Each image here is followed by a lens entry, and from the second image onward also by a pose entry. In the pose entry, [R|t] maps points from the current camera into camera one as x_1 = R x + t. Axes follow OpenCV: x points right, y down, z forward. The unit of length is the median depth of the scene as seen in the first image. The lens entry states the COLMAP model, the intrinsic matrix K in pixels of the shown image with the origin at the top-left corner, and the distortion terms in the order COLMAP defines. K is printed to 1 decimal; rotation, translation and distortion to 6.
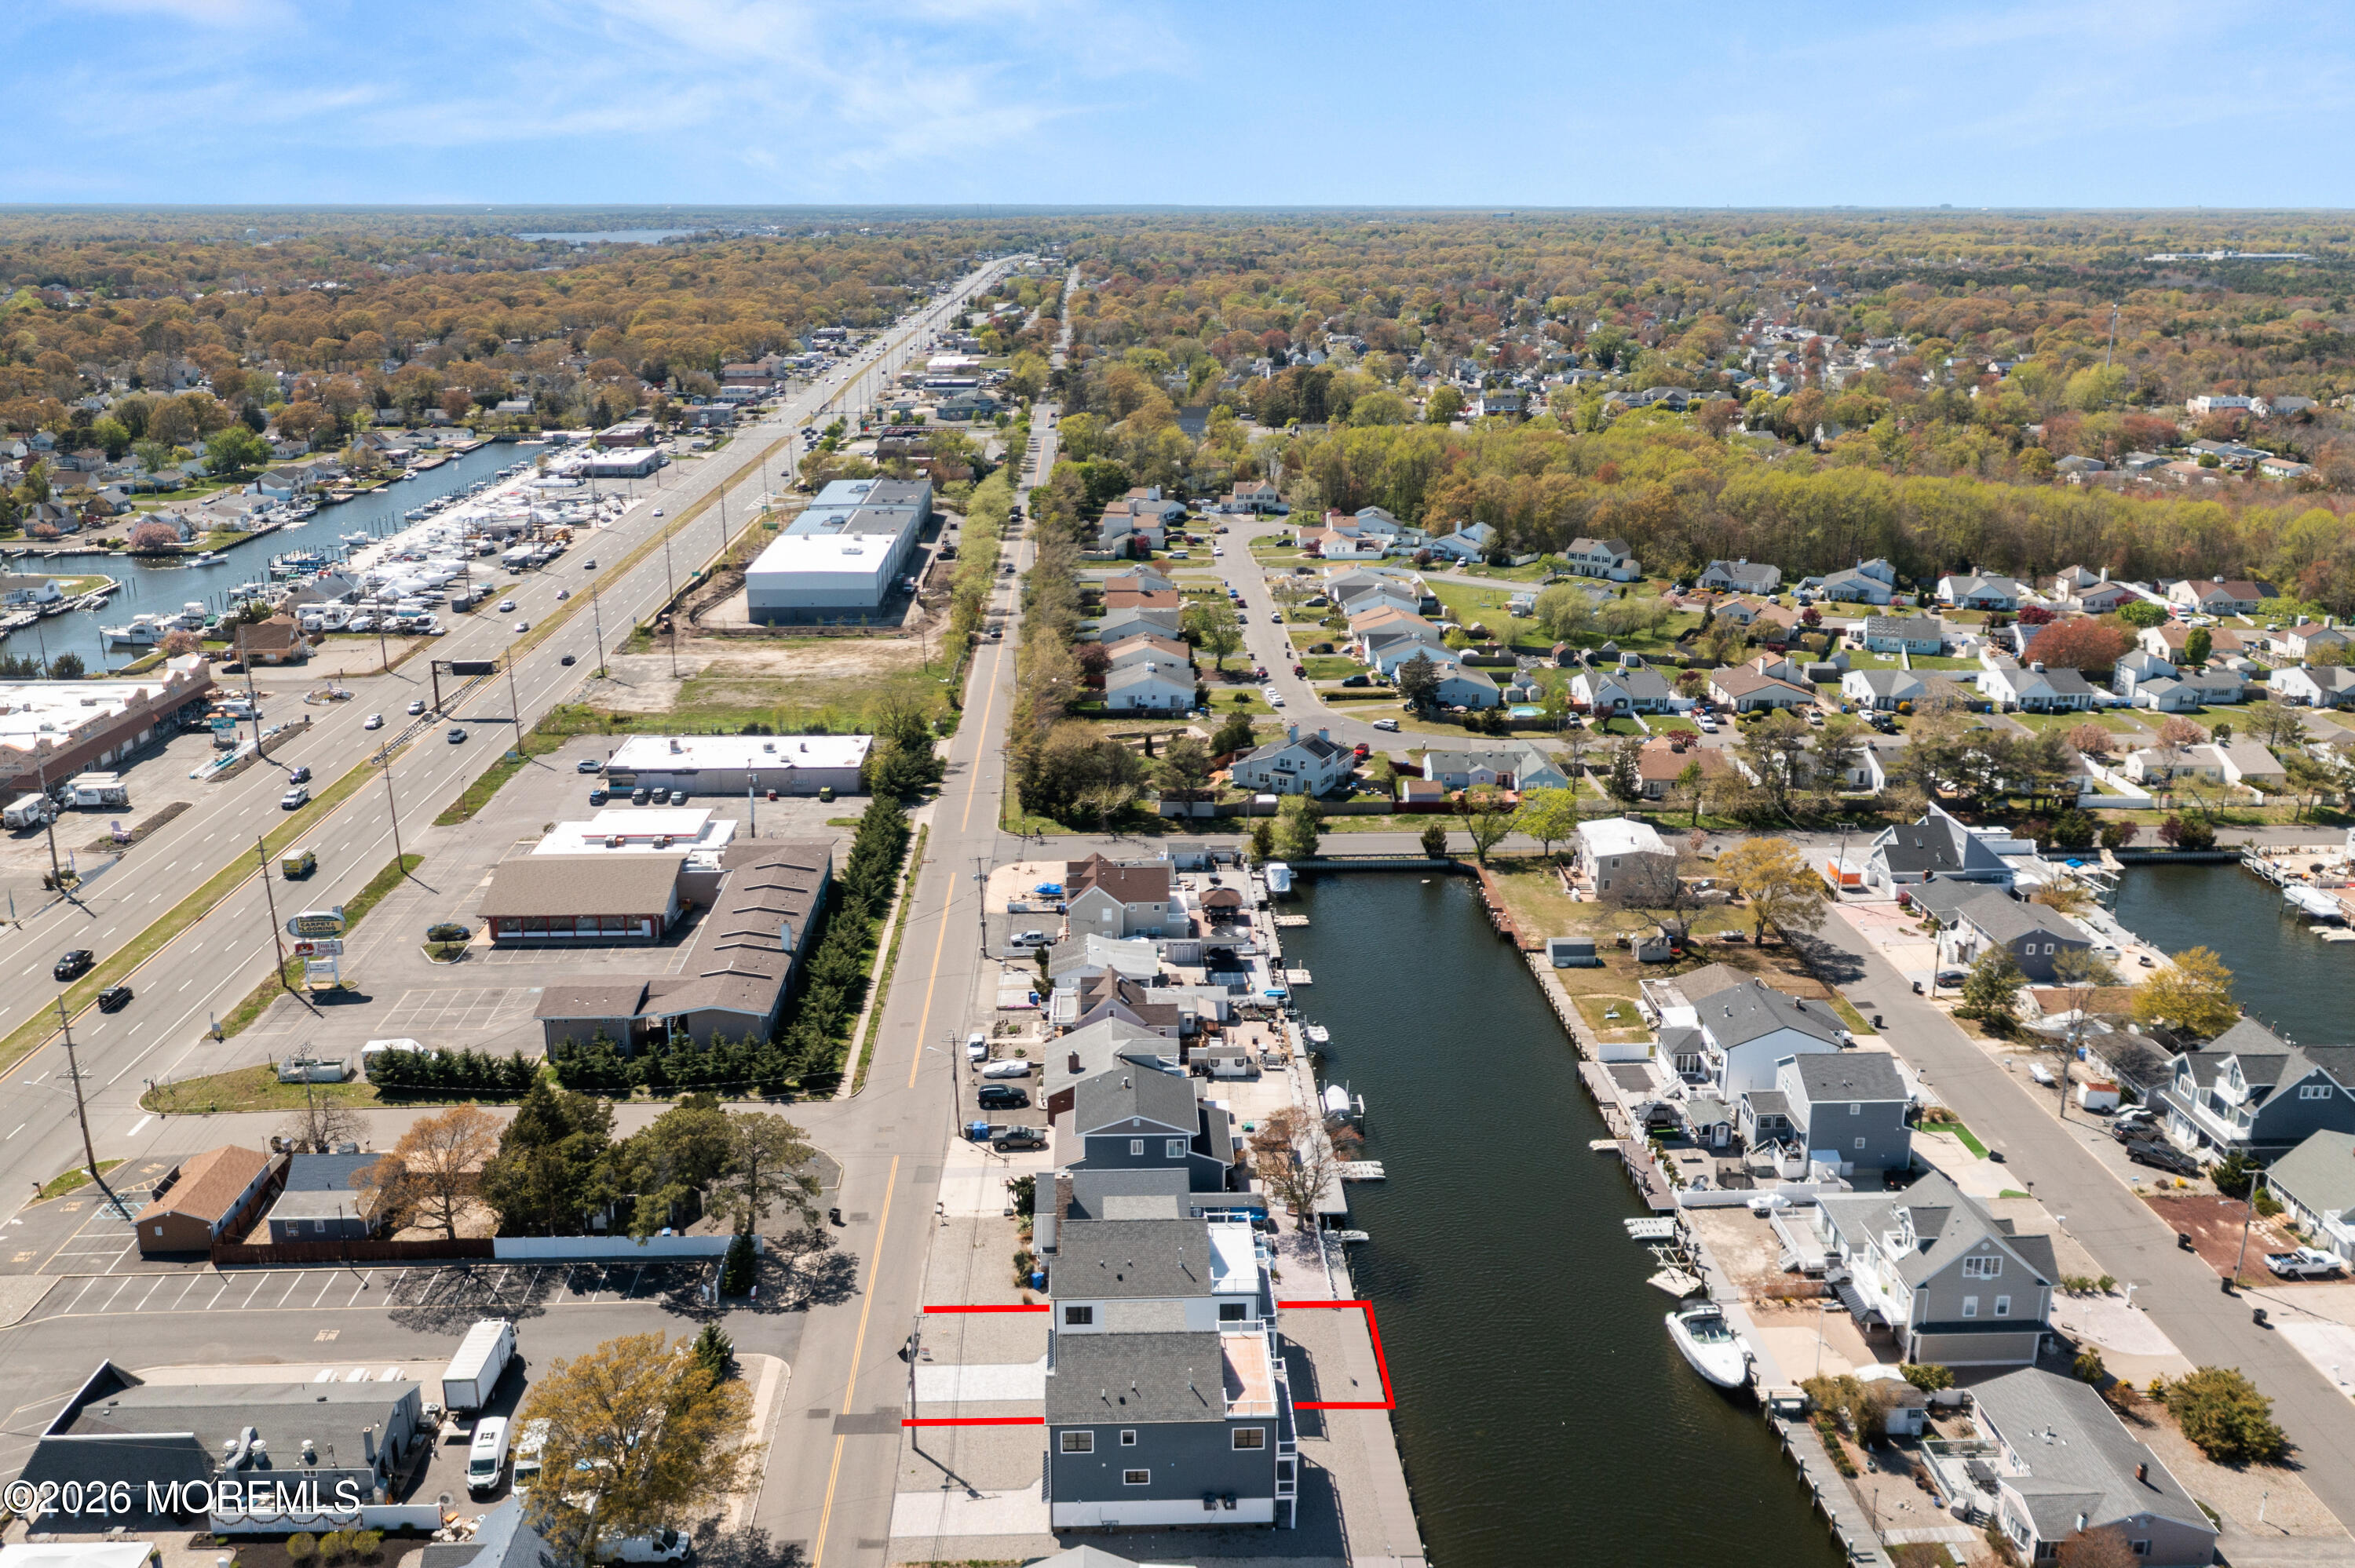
lens RADIAL K [[1972.9, 0, 1179.7], [0, 1972.9, 877.8], [0, 0, 1]] dist [0.001046, -0.004036]
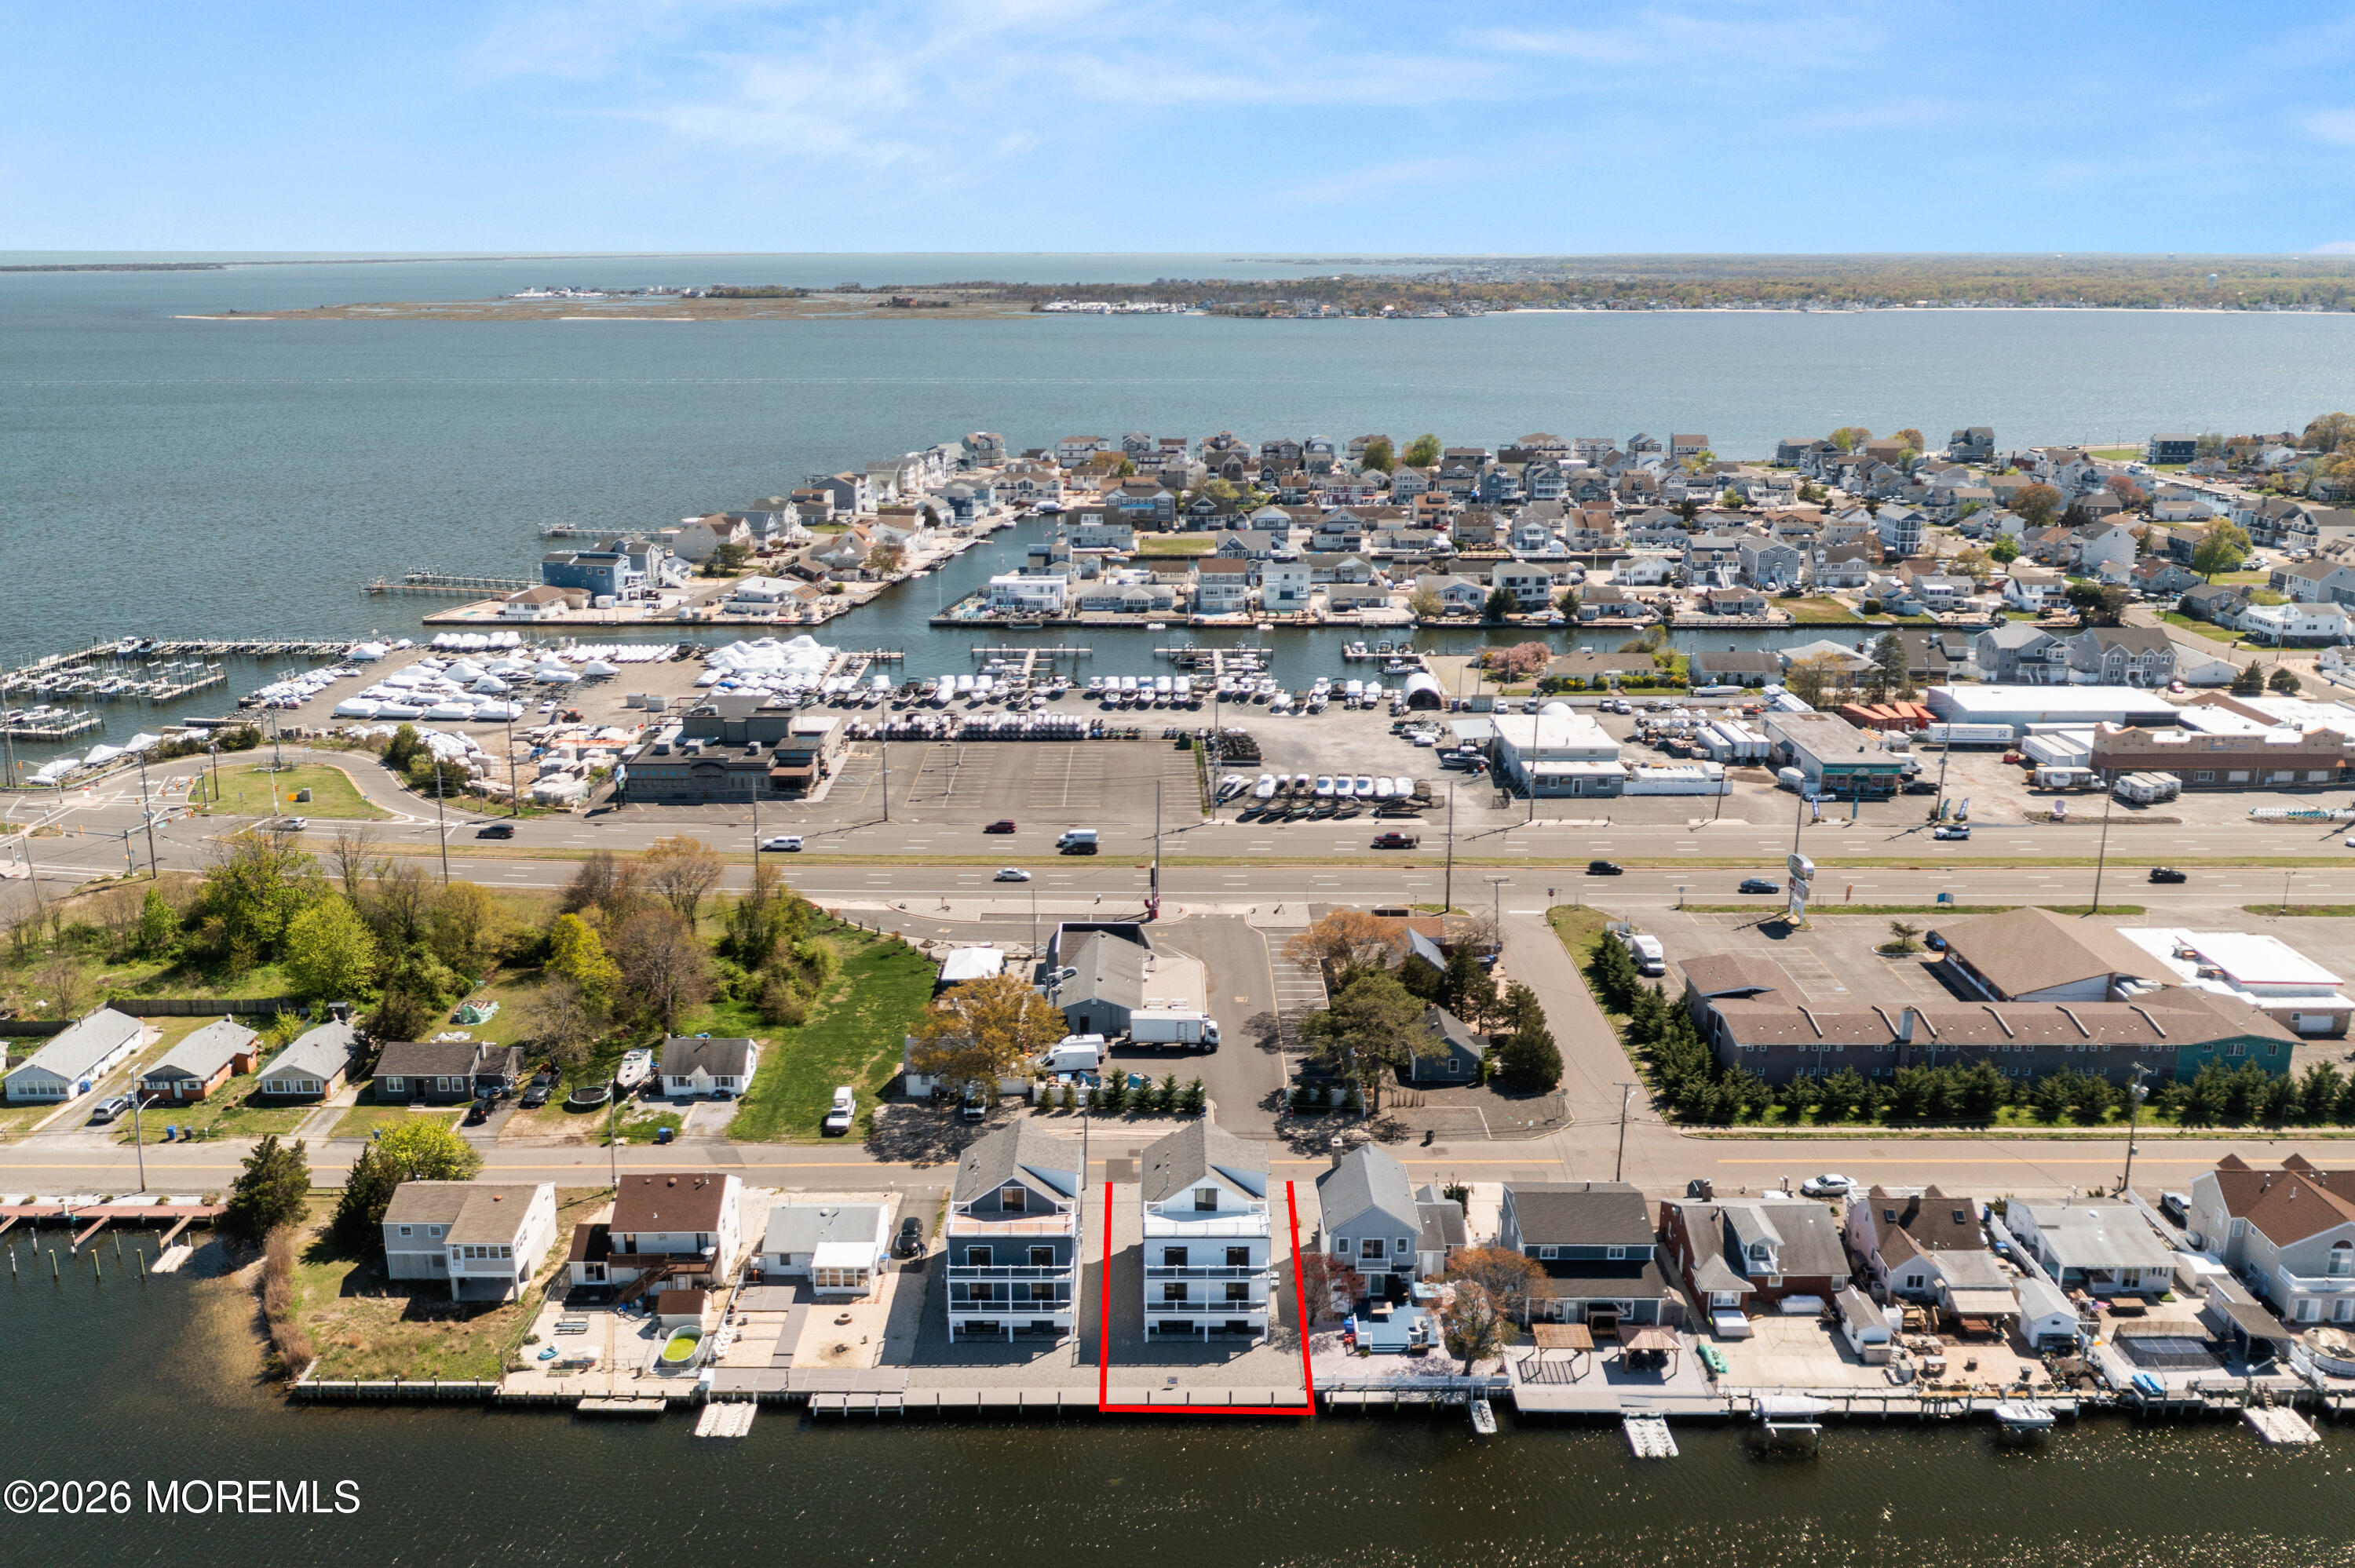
lens RADIAL K [[1969.0, 0, 1164.2], [0, 1969.0, 783.0], [0, 0, 1]] dist [-0.003462, 0.005039]
pose [[-0.039609, 0.262886, -0.964013, 0.601510], [-0.327637, 0.908016, 0.261078, -0.178310], [0.943973, 0.326188, 0.050166, 0.516750]]
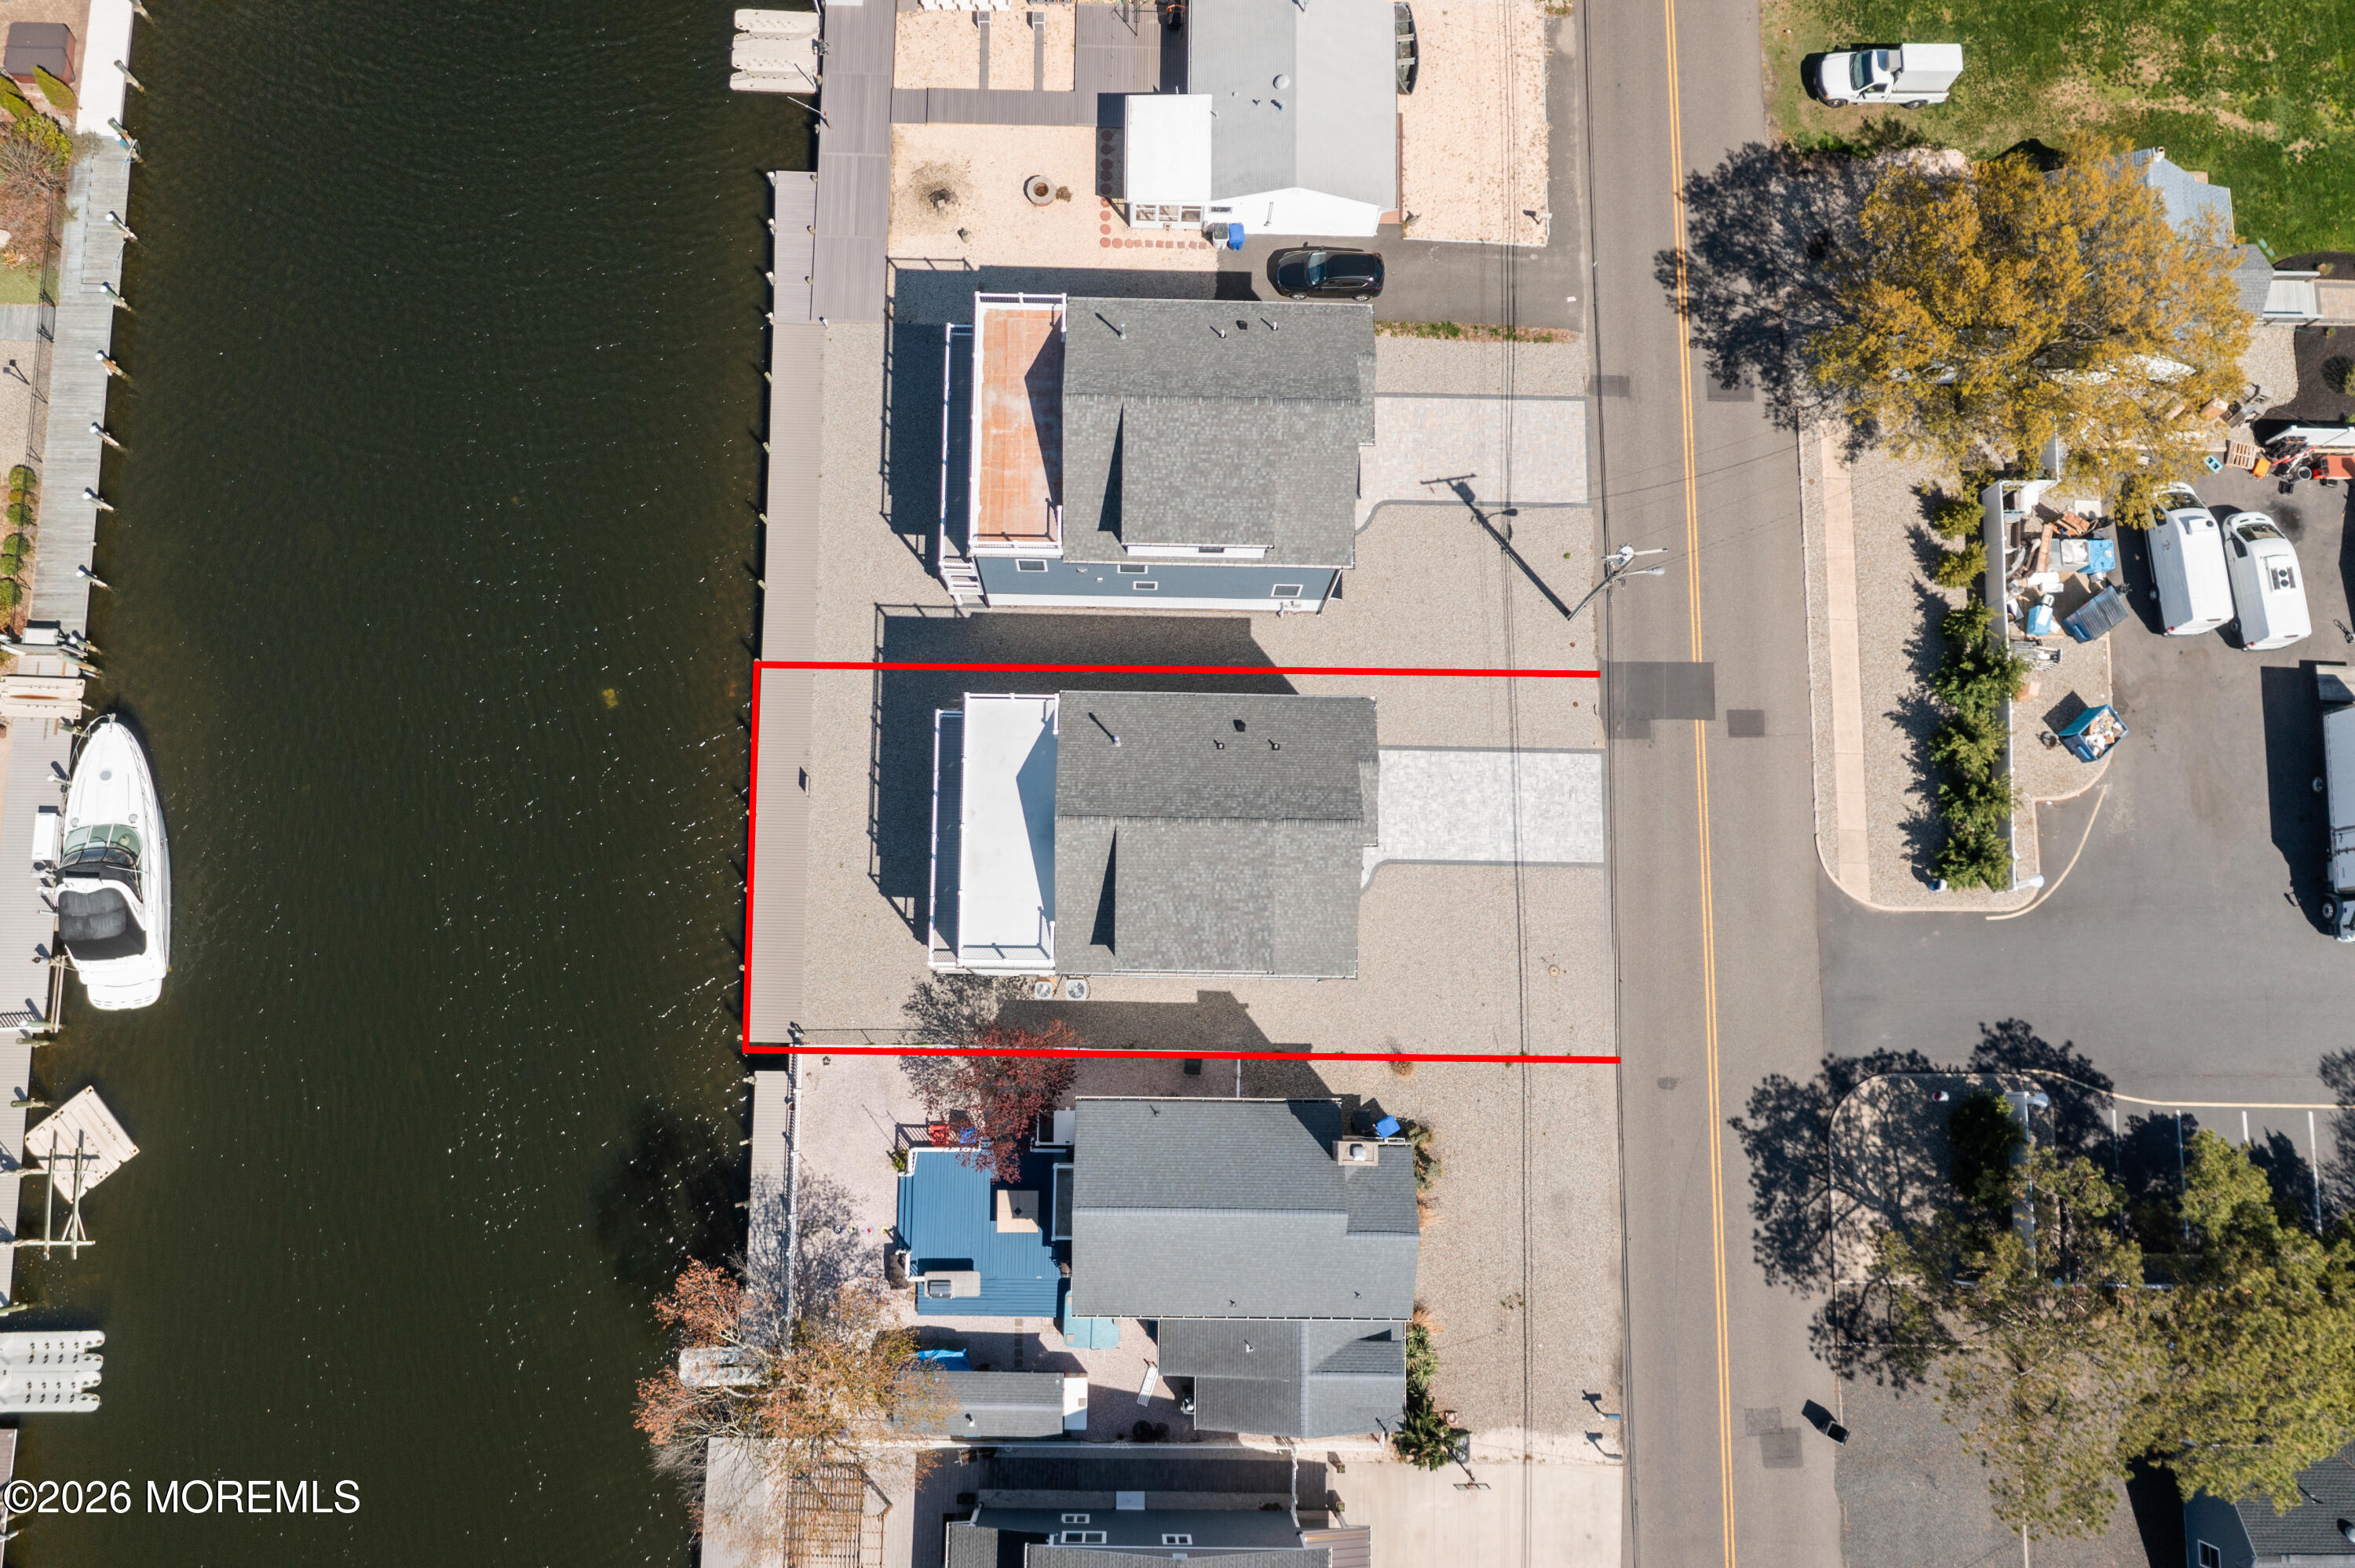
lens RADIAL K [[1969.0, 0, 1164.2], [0, 1969.0, 783.0], [0, 0, 1]] dist [-0.003462, 0.005039]
pose [[-0.998167, -0.056826, -0.020824, -0.000750], [-0.010668, -0.173475, 0.984781, -0.177879], [-0.059573, 0.983197, 0.172551, 0.549288]]
